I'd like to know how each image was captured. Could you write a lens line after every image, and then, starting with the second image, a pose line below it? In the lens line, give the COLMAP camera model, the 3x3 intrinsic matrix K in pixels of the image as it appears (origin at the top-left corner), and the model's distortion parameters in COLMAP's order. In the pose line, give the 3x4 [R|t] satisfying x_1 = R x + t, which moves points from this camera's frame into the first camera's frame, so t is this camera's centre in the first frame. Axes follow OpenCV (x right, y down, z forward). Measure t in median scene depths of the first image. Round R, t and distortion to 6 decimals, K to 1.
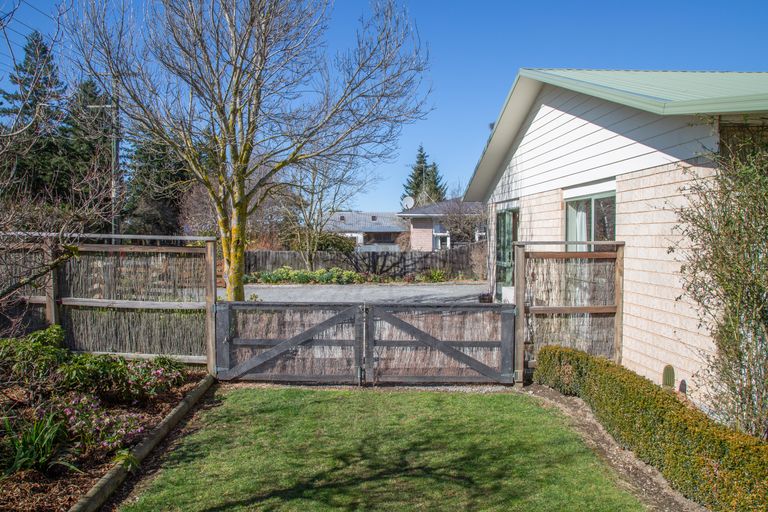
lens RADIAL K [[544.7, 0, 383.1], [0, 544.7, 254.7], [0, 0, 1]] dist [-0.075733, 0.007965]
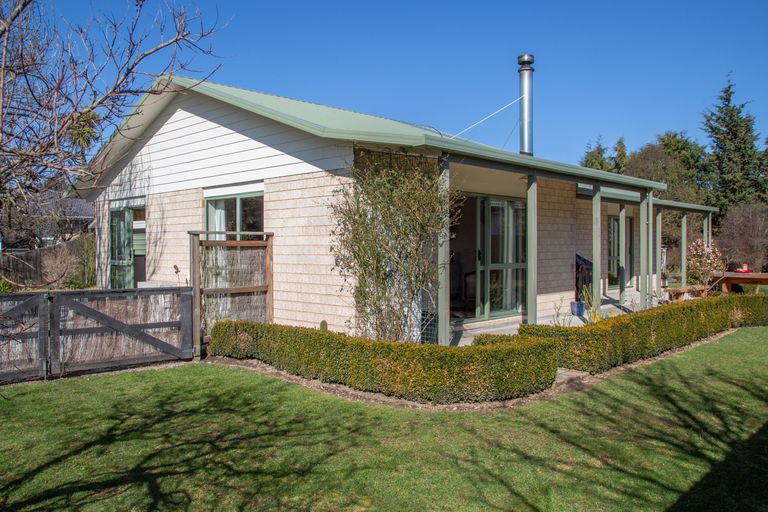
lens RADIAL K [[617.1, 0, 383.7], [0, 617.1, 255.6], [0, 0, 1]] dist [-0.060730, -0.000179]
pose [[0.694831, -0.005524, 0.719152, -0.391791], [0.027487, 0.999444, -0.018880, 0.061730], [-0.718647, 0.032886, 0.694597, -0.168467]]
